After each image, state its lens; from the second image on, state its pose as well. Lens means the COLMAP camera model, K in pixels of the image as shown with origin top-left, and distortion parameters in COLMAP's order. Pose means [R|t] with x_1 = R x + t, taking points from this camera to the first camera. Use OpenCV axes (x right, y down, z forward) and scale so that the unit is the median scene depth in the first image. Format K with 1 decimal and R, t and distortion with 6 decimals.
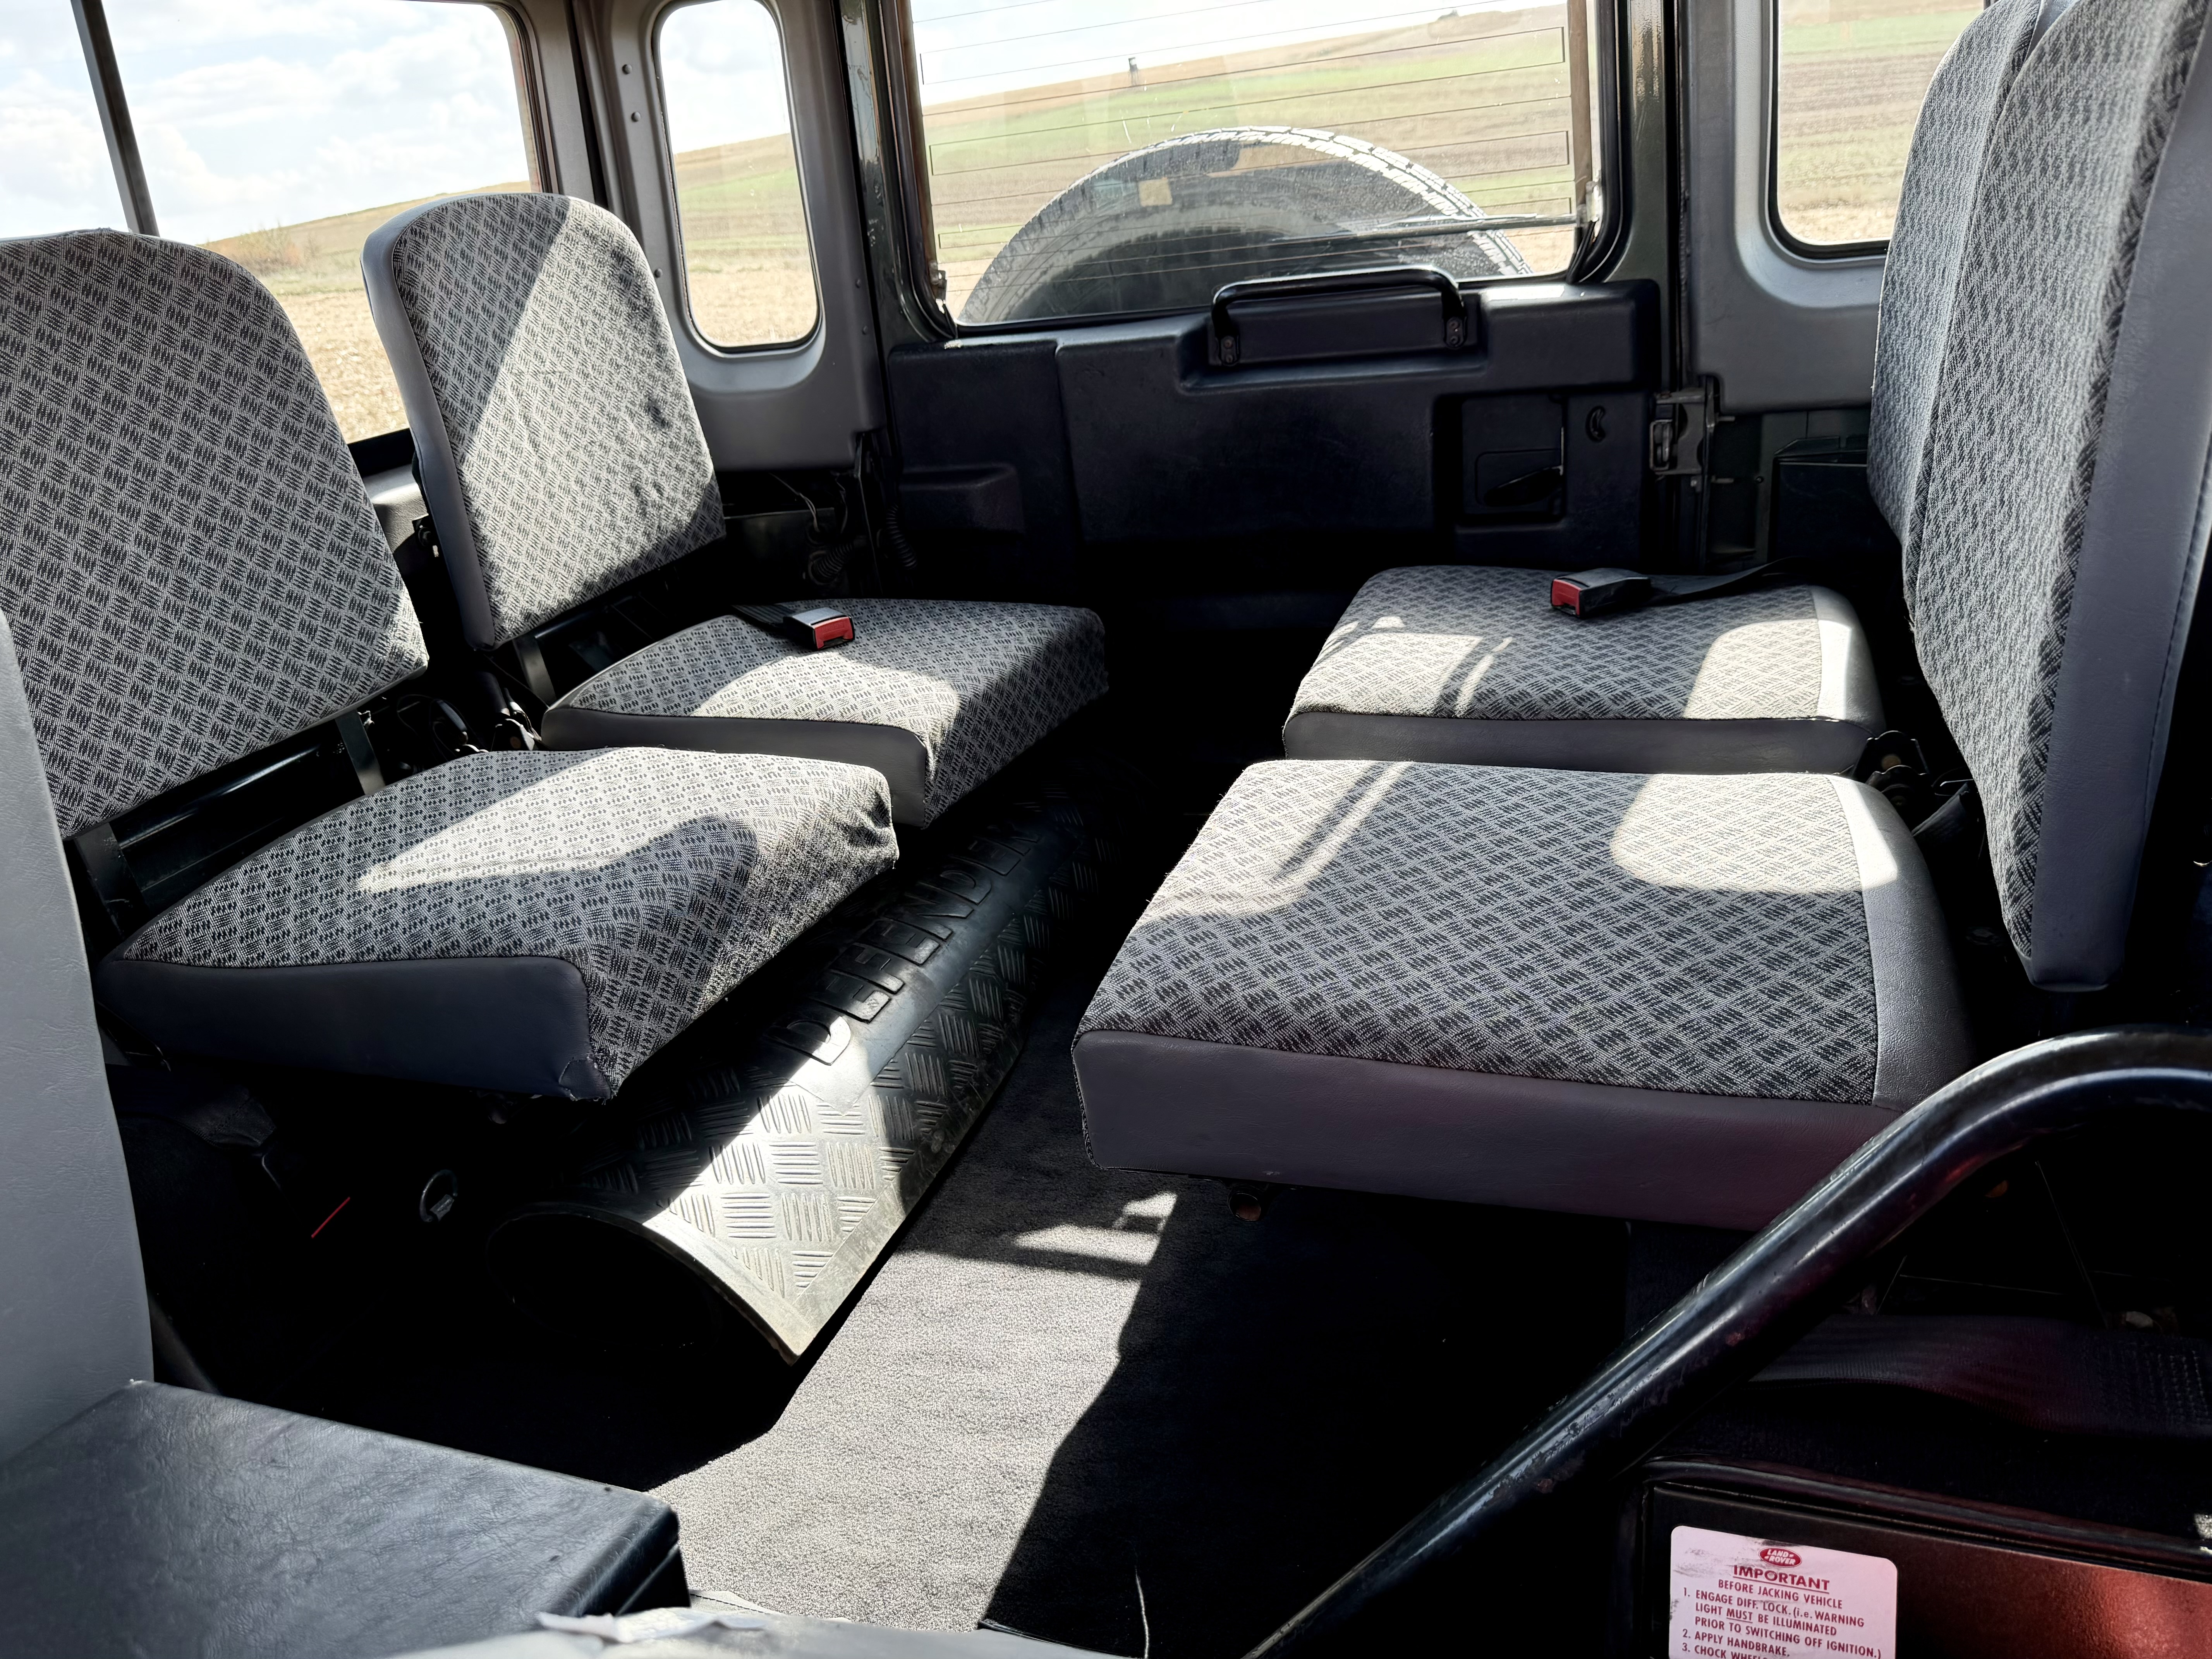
lens RADIAL K [[1562.4, 0, 1101.7], [0, 1562.4, 829.0], [0, 0, 1]] dist [0.036423, -0.044021]
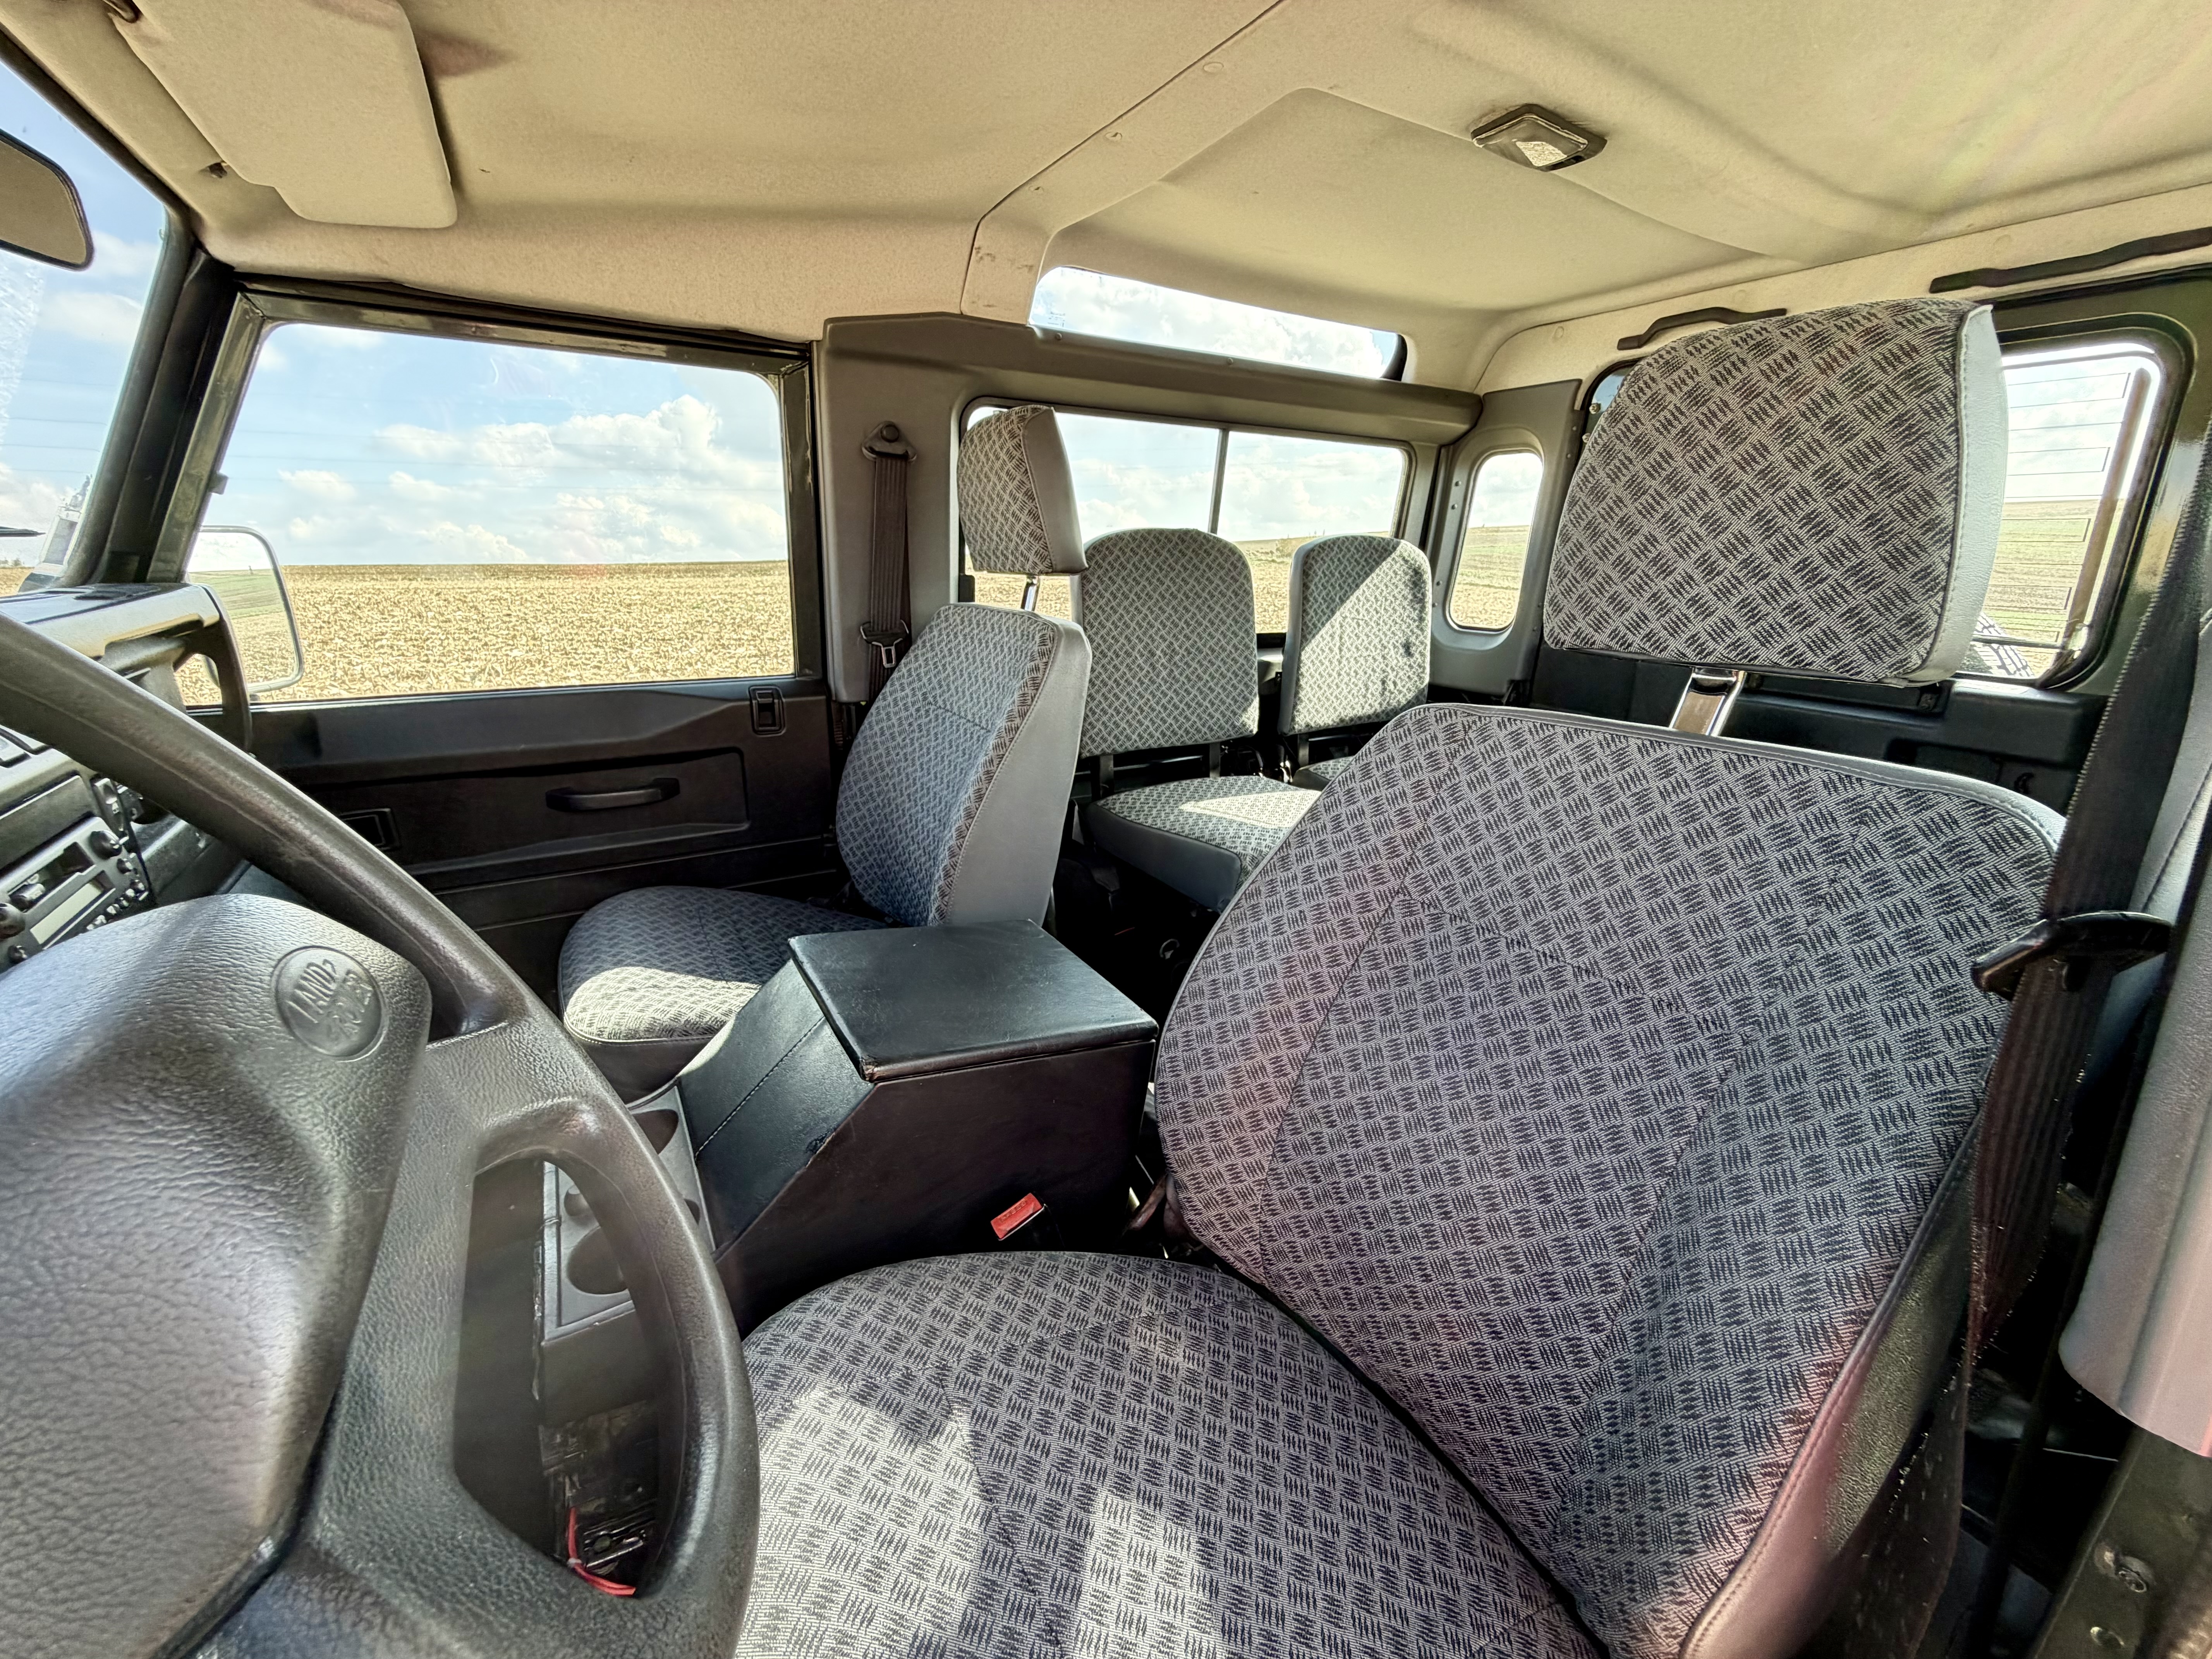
lens RADIAL K [[890.5, 0, 1116.1], [0, 890.5, 824.6], [0, 0, 1]] dist [-0.005986, 0.003045]
pose [[0.771675, 0.306956, -0.557042, 0.151221], [-0.344156, 0.938054, 0.040149, 0.032046], [0.534859, 0.160727, 0.829513, -0.119248]]
